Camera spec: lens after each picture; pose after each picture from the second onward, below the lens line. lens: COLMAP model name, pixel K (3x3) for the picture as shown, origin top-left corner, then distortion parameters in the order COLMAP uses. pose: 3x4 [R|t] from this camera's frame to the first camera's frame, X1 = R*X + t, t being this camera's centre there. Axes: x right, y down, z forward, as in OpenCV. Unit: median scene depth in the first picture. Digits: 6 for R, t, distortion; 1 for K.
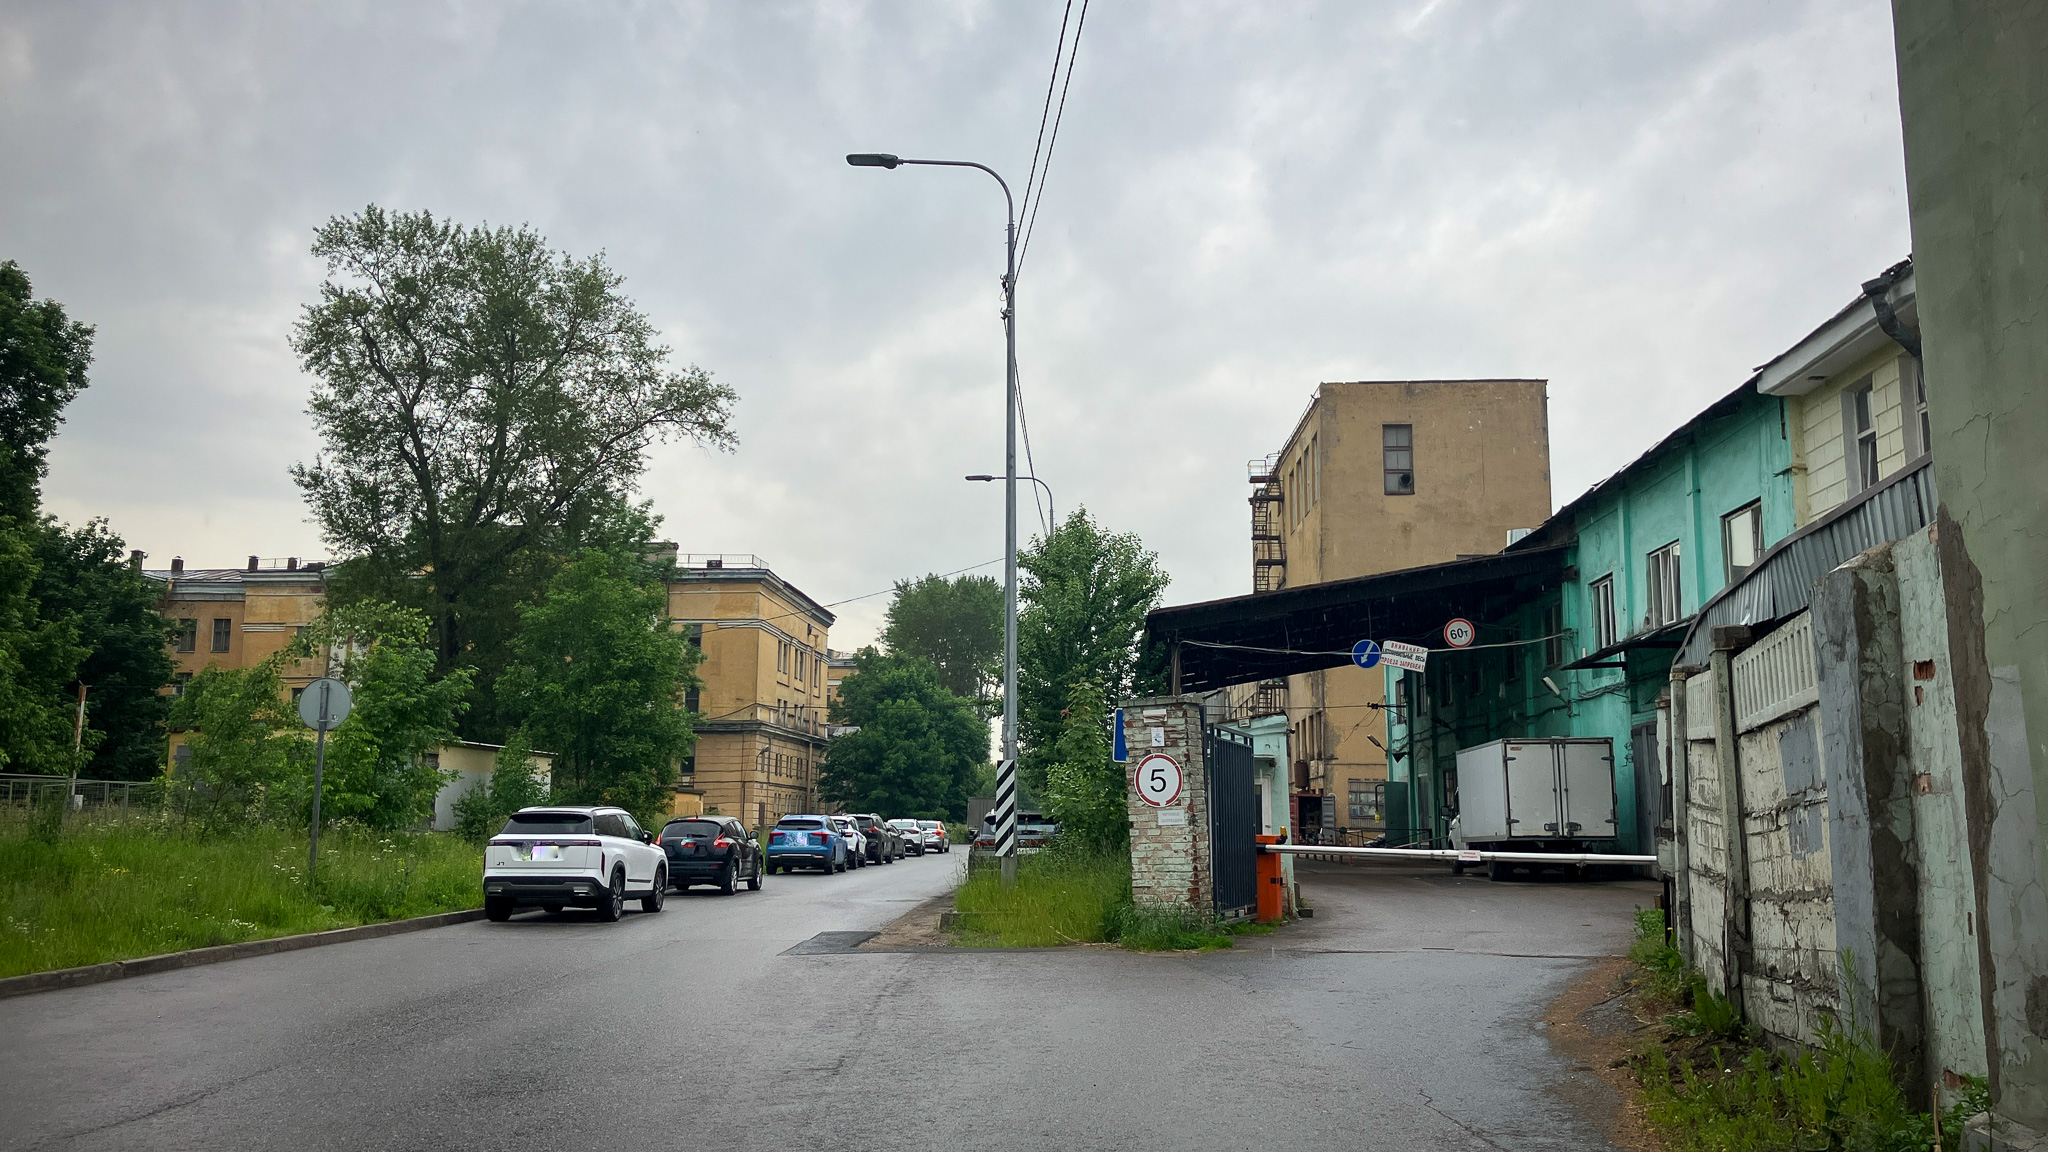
lens RADIAL K [[1553.0, 0, 1093.8], [0, 1553.0, 573.4], [0, 0, 1]] dist [-0.003306, -0.002402]
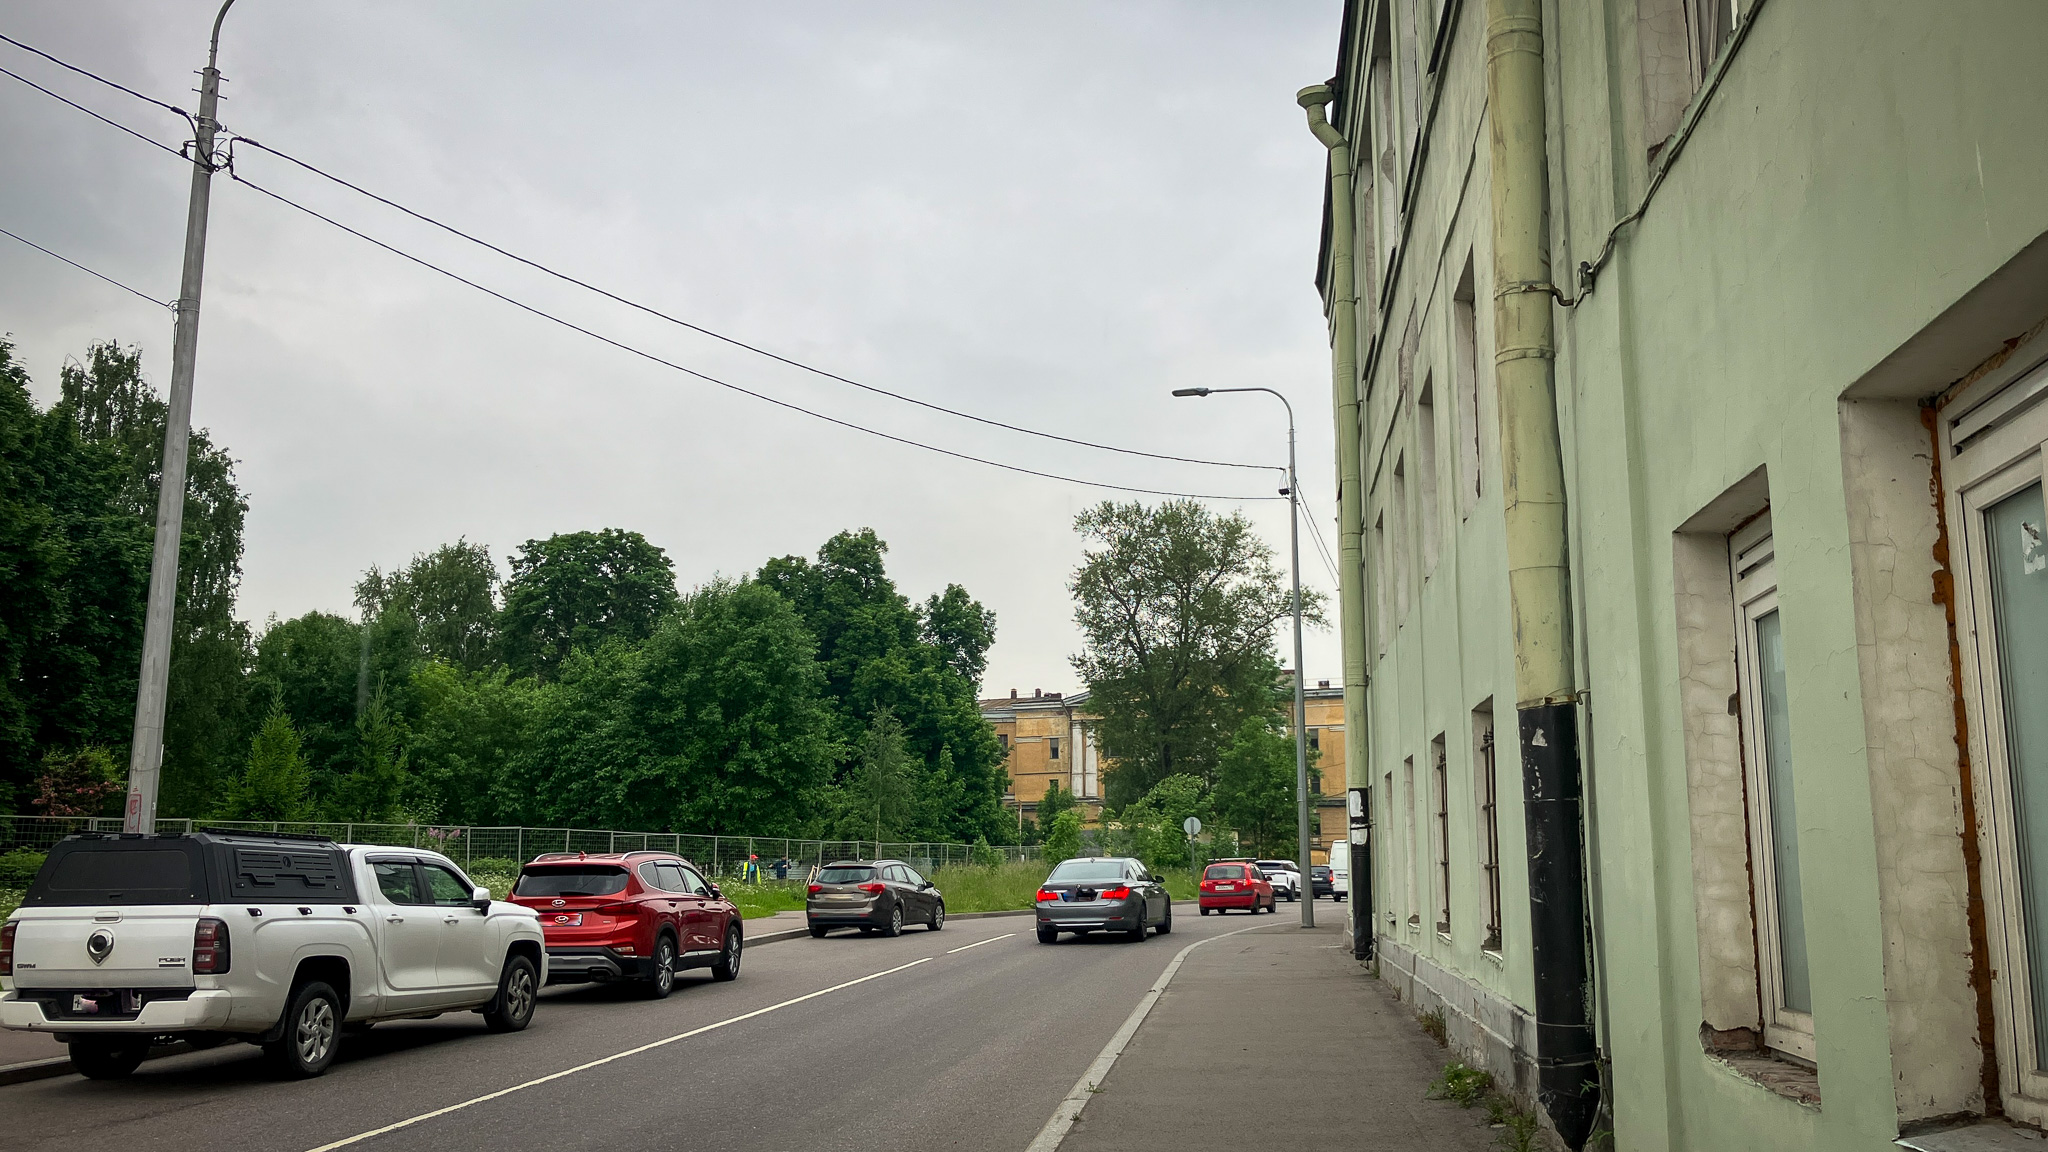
lens RADIAL K [[1658.1, 0, 1024.0], [0, 1658.1, 576.0], [0, 0, 1]] dist [0.002491, 0.000263]
pose [[0.910273, -0.075348, -0.407094, 0.171028], [0.067705, 0.997154, -0.033170, -0.098758], [0.408435, 0.002631, 0.912784, -0.646923]]
